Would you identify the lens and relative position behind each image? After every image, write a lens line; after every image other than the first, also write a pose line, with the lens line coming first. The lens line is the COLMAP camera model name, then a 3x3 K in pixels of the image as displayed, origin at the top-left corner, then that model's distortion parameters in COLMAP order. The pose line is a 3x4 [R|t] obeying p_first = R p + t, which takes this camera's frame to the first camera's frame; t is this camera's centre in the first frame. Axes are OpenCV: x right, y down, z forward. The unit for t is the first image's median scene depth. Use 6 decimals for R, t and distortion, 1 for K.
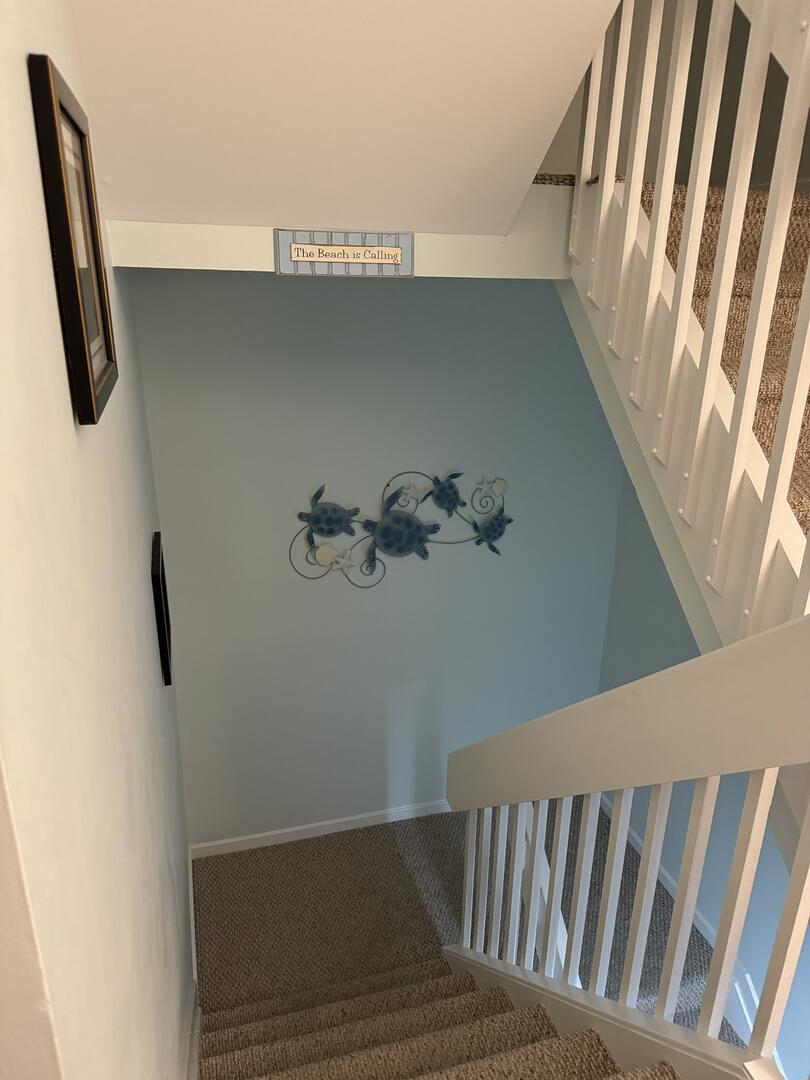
lens RADIAL K [[755.8, 0, 403.9], [0, 755.8, 547.7], [0, 0, 1]] dist [0.069844, -0.098230]
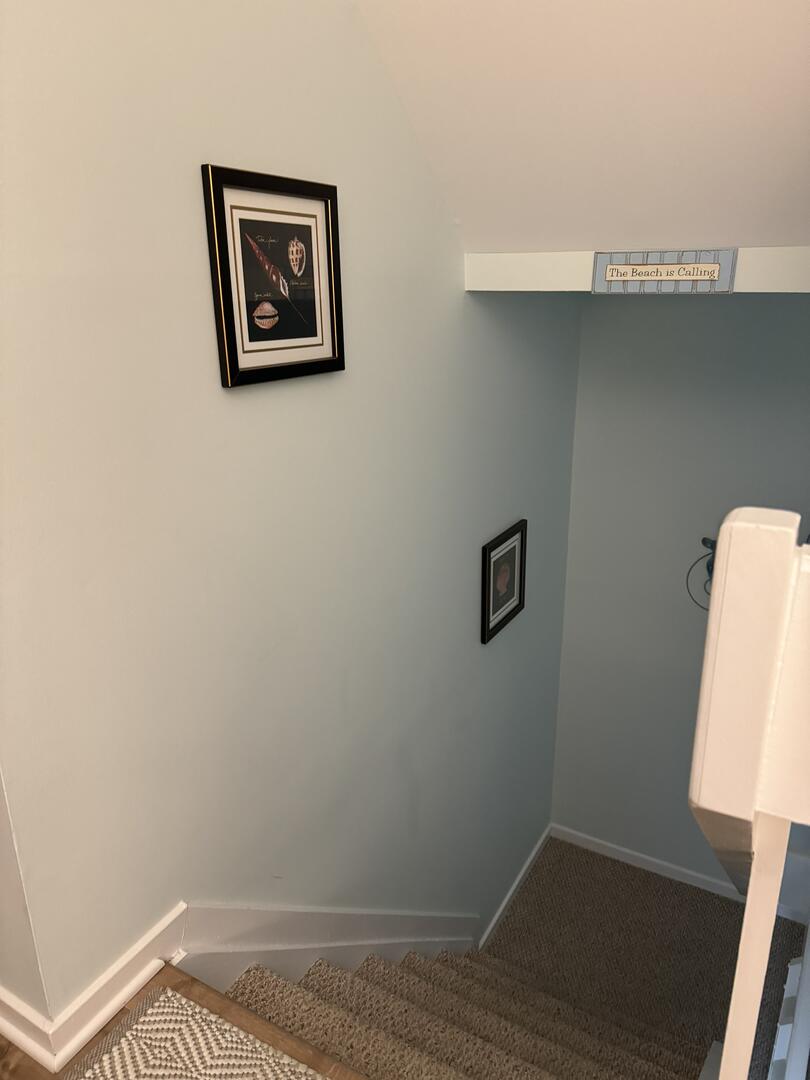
lens RADIAL K [[755.8, 0, 401.7], [0, 755.8, 539.1], [0, 0, 1]] dist [0.069844, -0.098230]
pose [[0.689043, 0.208752, -0.694004, 0.472020], [-0.238124, 0.969662, 0.055246, -0.009772], [0.684483, 0.127192, 0.717848, 0.066123]]
